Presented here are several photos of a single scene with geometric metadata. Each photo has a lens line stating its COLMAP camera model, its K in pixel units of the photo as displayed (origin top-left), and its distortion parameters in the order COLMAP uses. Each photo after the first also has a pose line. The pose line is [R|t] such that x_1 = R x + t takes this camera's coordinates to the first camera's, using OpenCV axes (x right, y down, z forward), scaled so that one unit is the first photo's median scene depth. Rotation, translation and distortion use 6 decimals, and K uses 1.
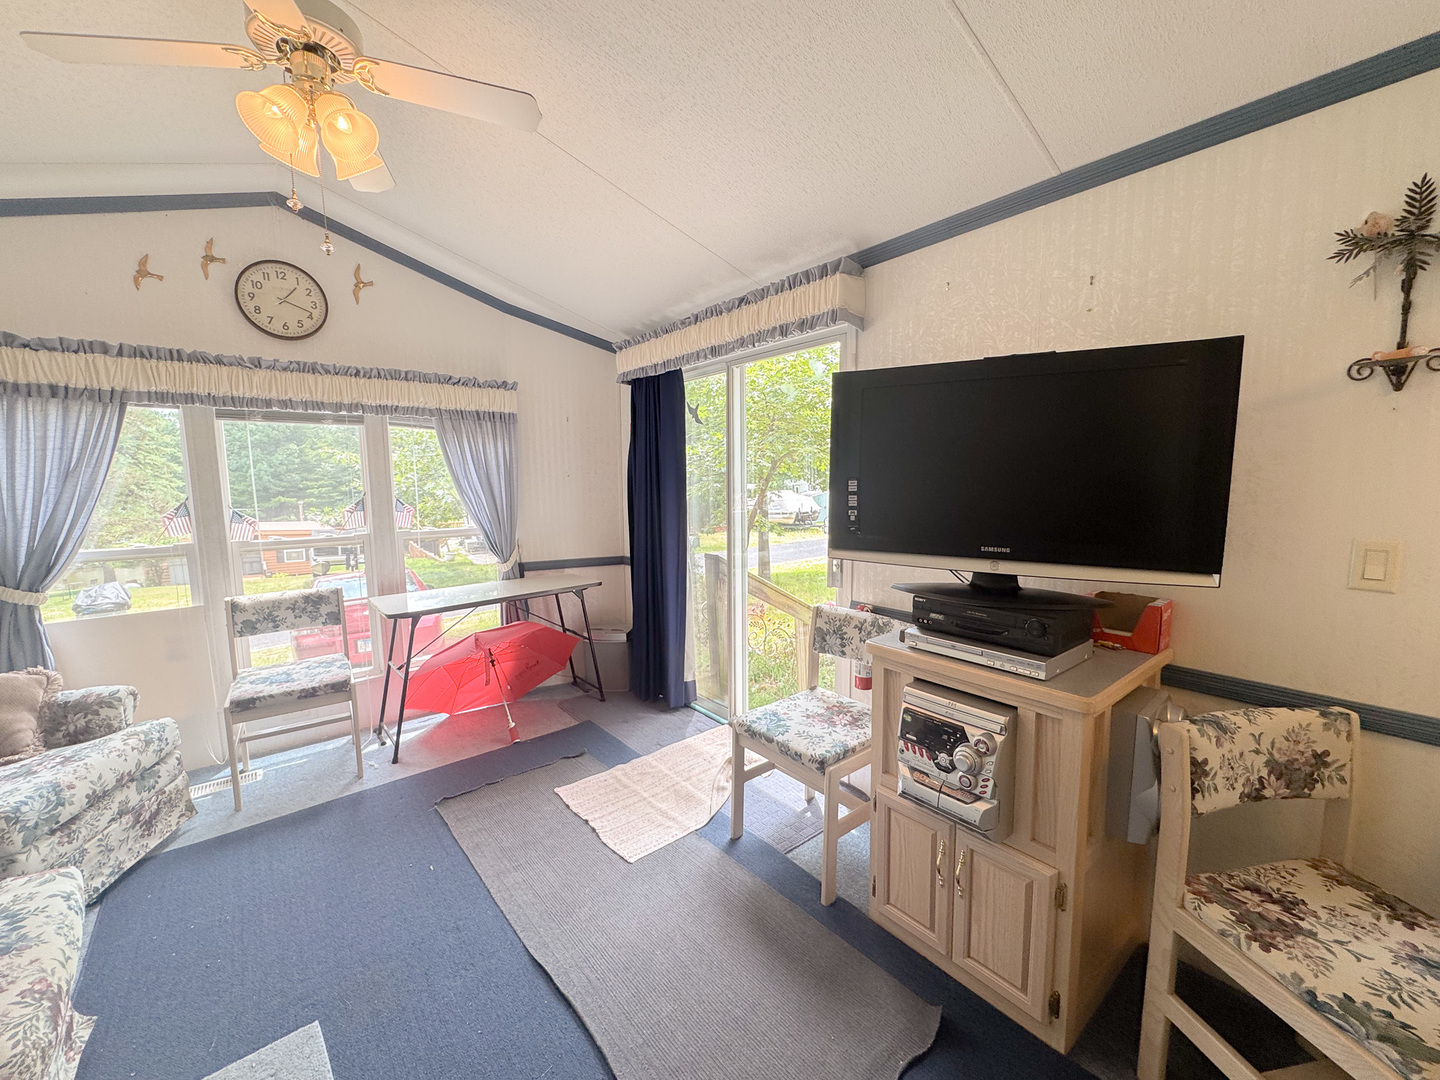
lens RADIAL K [[575.5, 0, 718.1], [0, 575.5, 541.6], [0, 0, 1]] dist [0.000002, -0.000319]
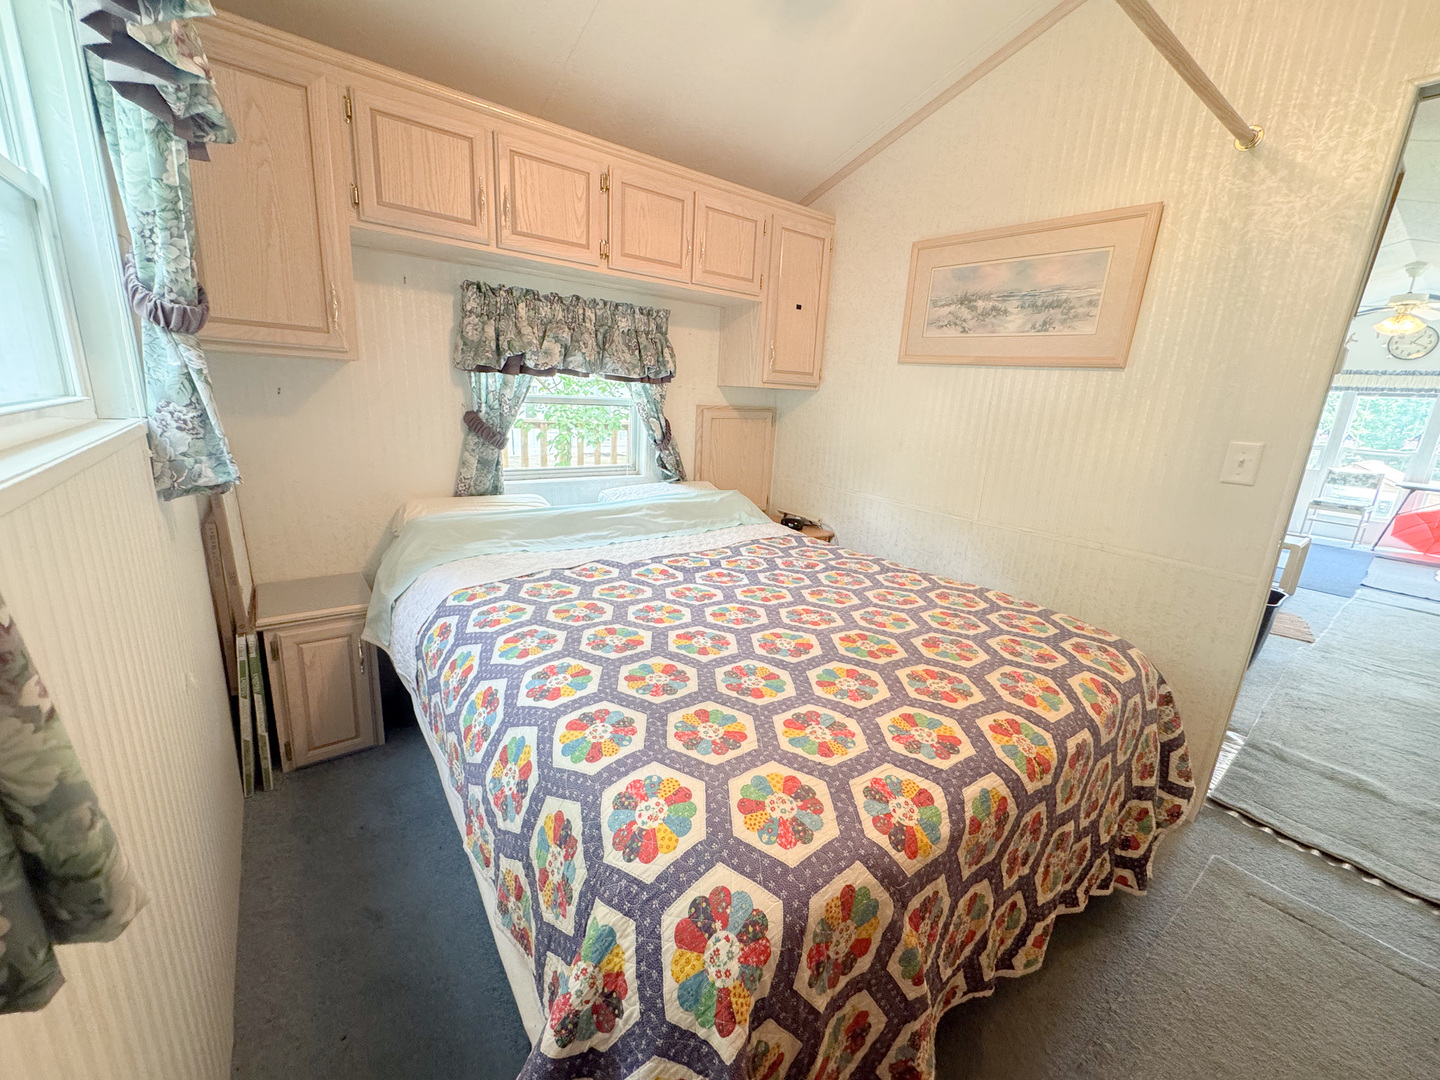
lens RADIAL K [[575.5, 0, 721.9], [0, 575.5, 540.9], [0, 0, 1]] dist [0.000002, -0.000319]
pose [[-0.041496, 0.257778, -0.965313, 1.167435], [-0.169142, 0.950388, 0.261064, 0.127549], [0.984718, 0.174108, 0.004164, -1.038759]]
